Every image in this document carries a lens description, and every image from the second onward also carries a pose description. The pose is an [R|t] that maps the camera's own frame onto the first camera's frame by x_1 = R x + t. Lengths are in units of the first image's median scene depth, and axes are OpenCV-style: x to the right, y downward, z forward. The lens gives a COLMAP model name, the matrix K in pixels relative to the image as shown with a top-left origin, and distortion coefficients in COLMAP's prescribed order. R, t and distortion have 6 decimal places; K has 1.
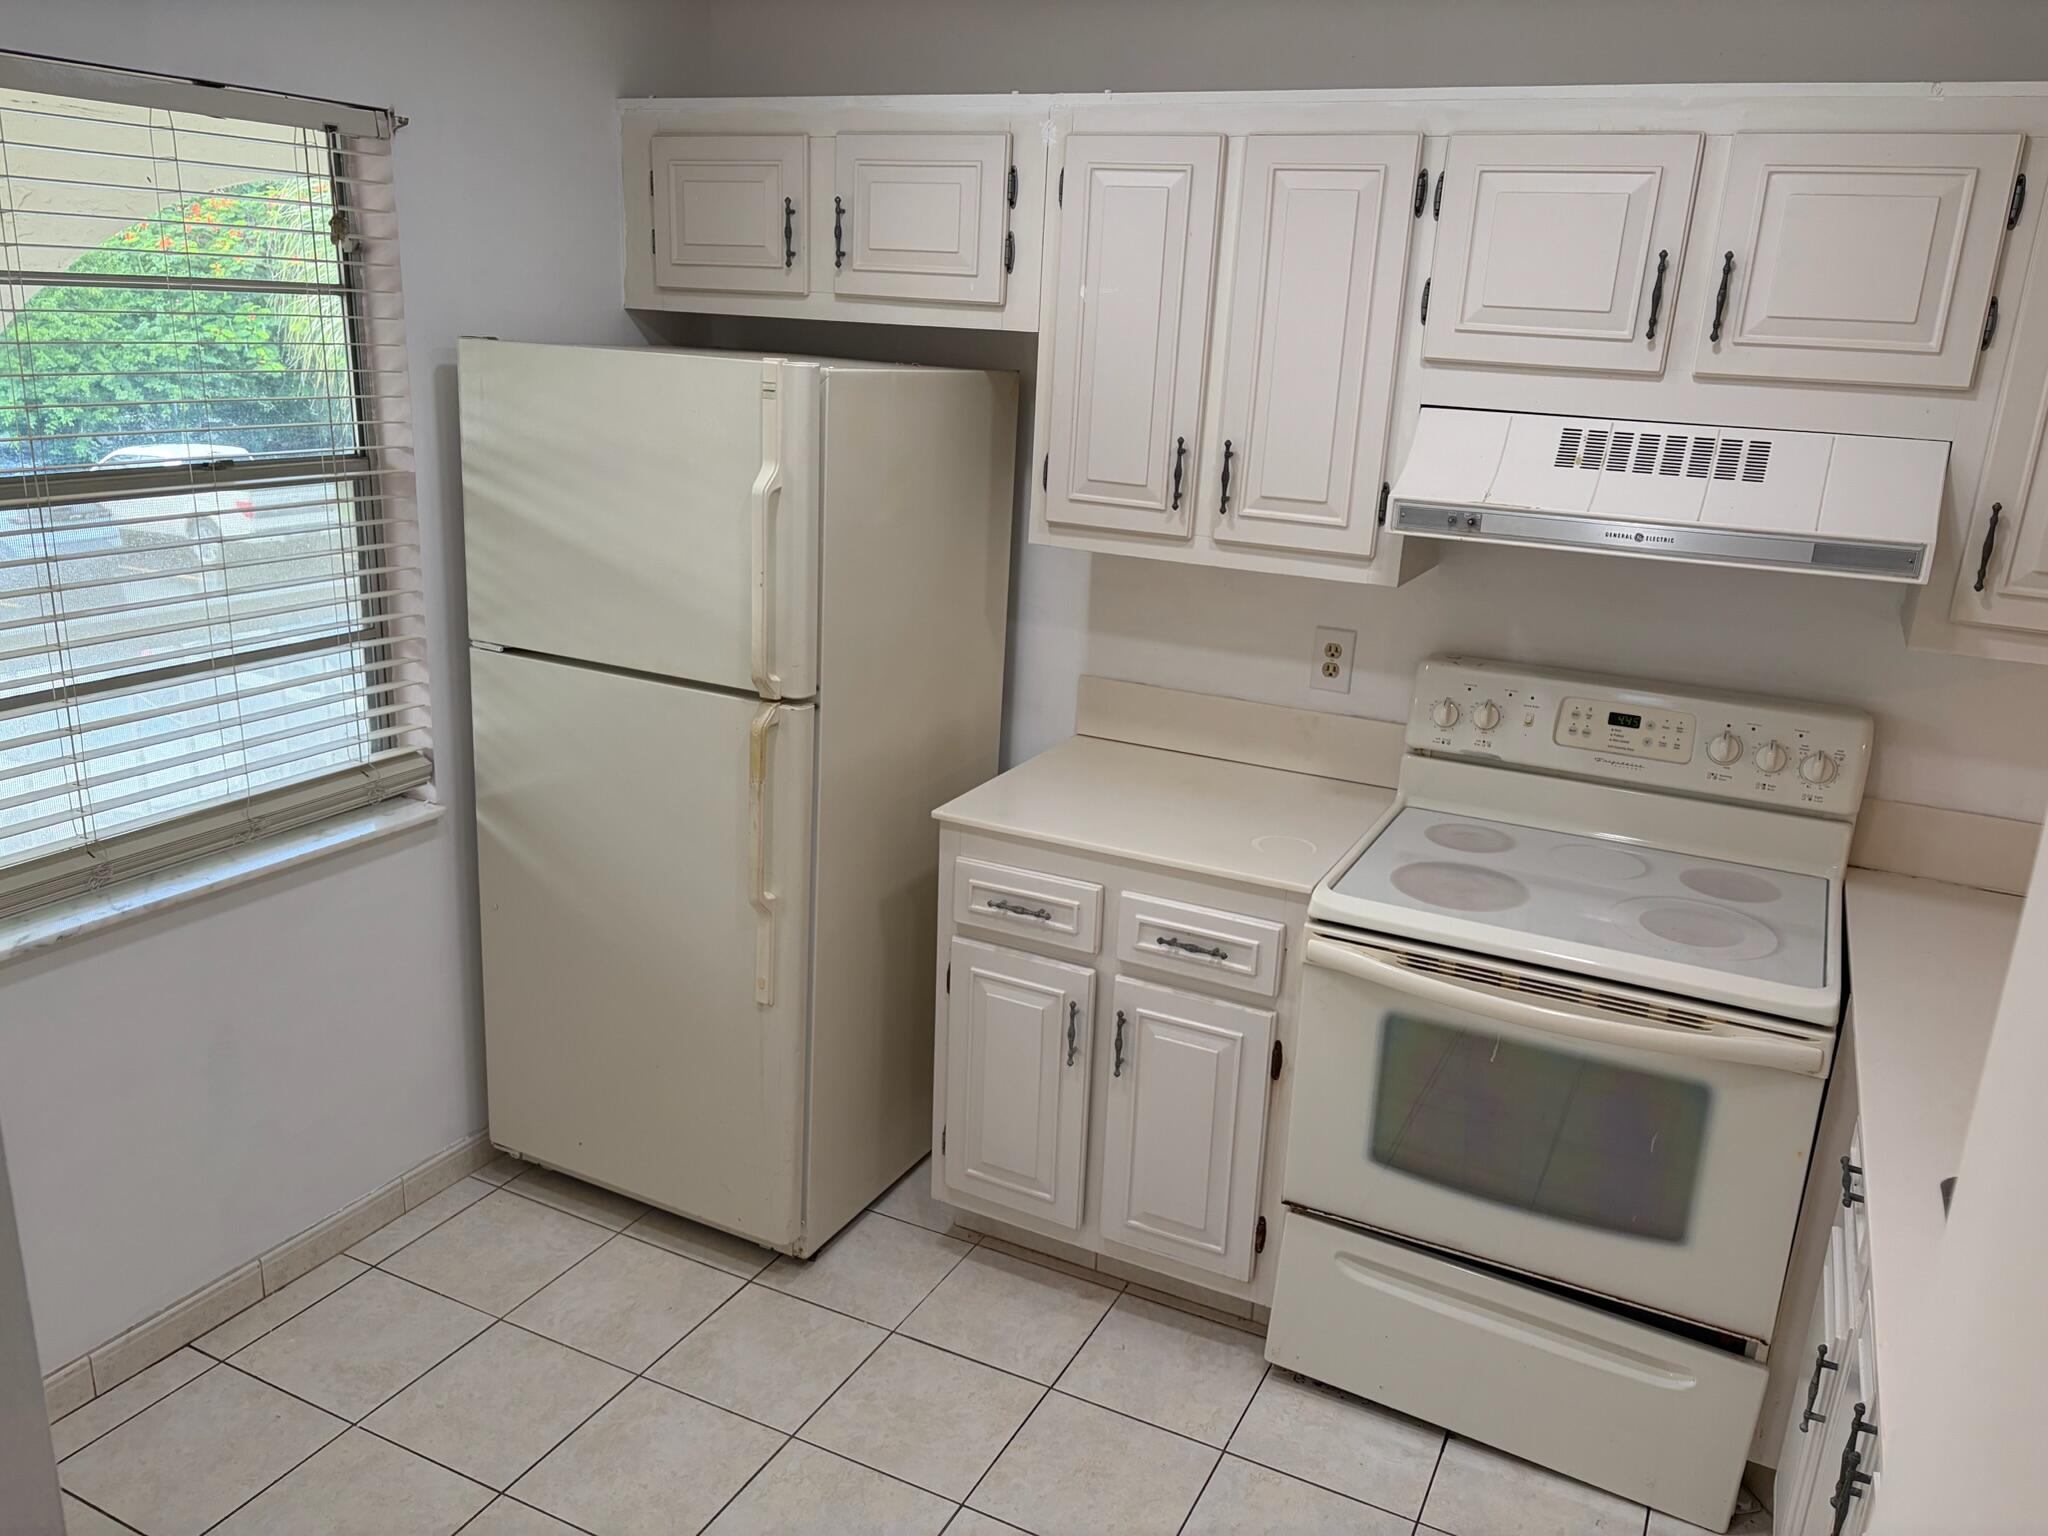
lens RADIAL K [[1545.9, 0, 1024.0], [0, 1545.9, 768.0], [0, 0, 1]] dist [0.046194, -0.063007]
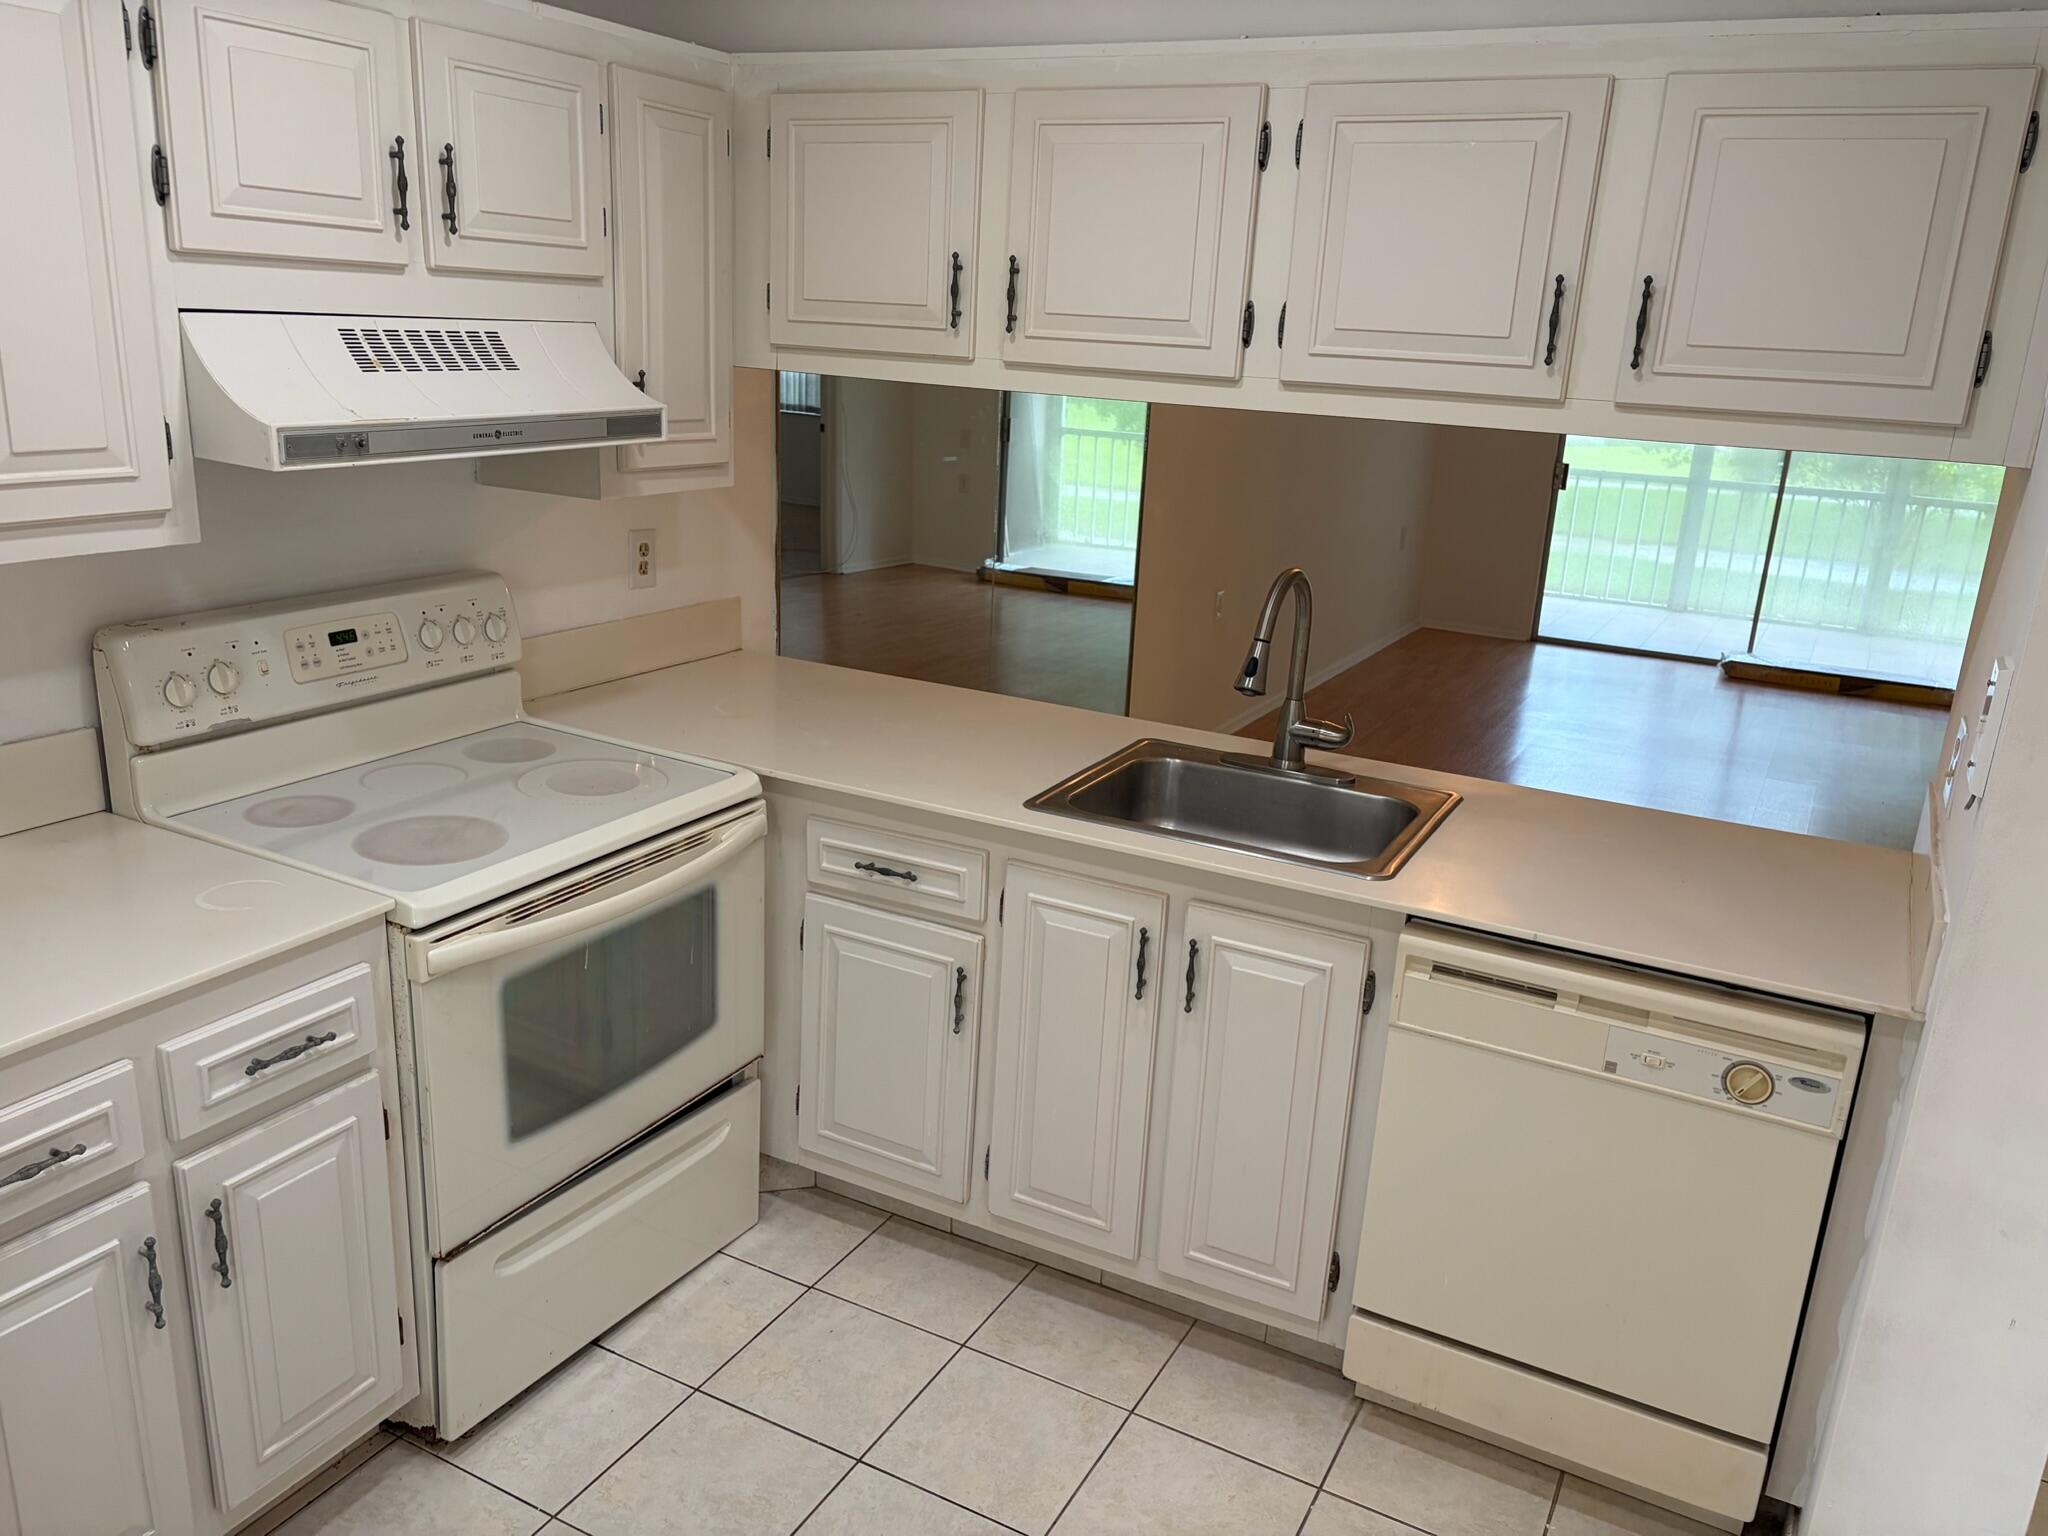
lens RADIAL K [[1545.7, 0, 1035.8], [0, 1545.7, 770.3], [0, 0, 1]] dist [0.071075, -0.089227]
pose [[0.022043, -0.328115, 0.944381, -0.559898], [0.234469, 0.919962, 0.314158, -0.165404], [-0.971874, 0.214503, 0.097211, 0.546923]]
